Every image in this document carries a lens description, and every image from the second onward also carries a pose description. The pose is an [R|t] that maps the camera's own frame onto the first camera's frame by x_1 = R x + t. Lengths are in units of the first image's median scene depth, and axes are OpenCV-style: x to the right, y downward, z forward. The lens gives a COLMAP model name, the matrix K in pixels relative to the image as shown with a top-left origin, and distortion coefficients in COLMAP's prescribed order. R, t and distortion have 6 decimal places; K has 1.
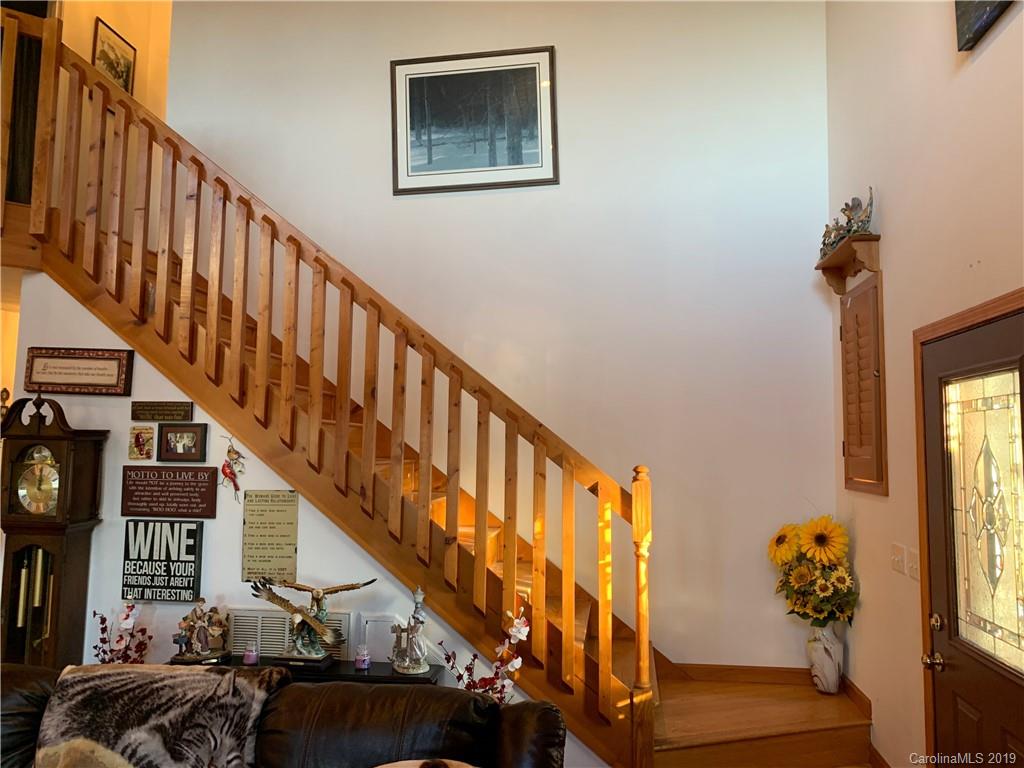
lens RADIAL K [[794.3, 0, 515.4], [0, 794.3, 373.3], [0, 0, 1]] dist [0.002049, -0.003642]
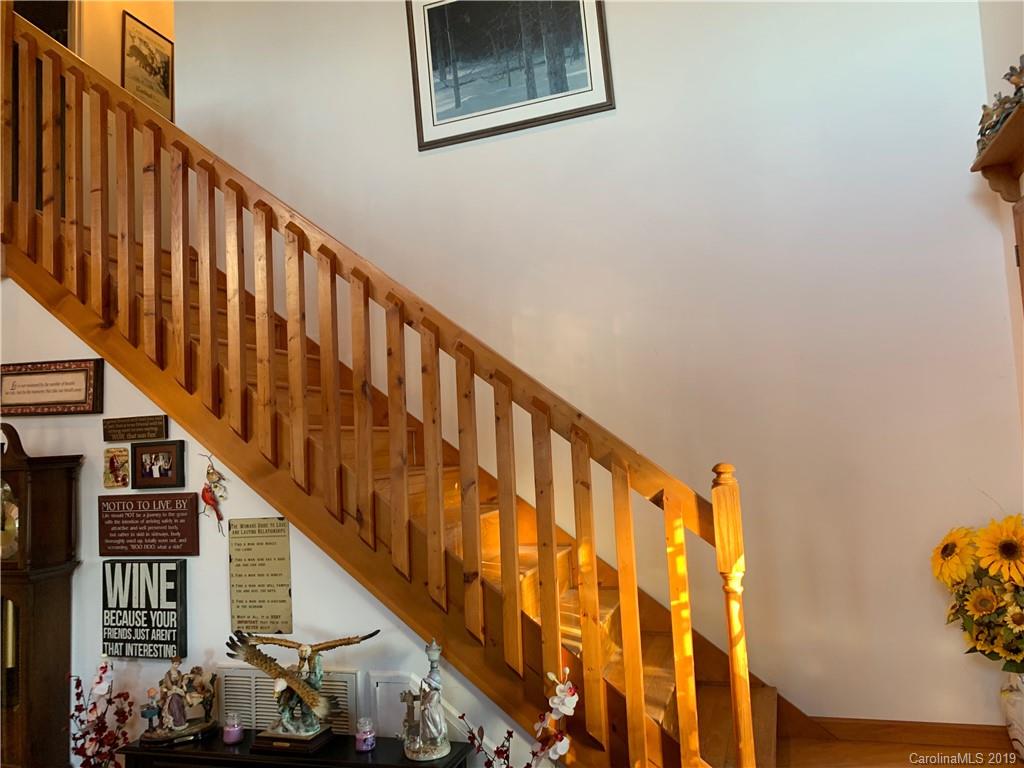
lens RADIAL K [[794.3, 0, 515.4], [0, 794.3, 373.3], [0, 0, 1]] dist [0.002049, -0.003642]
pose [[0.981387, -0.076580, -0.176112, 0.100789], [0.078421, 0.996914, 0.003508, 0.018680], [0.175300, -0.017254, 0.984364, 0.257926]]
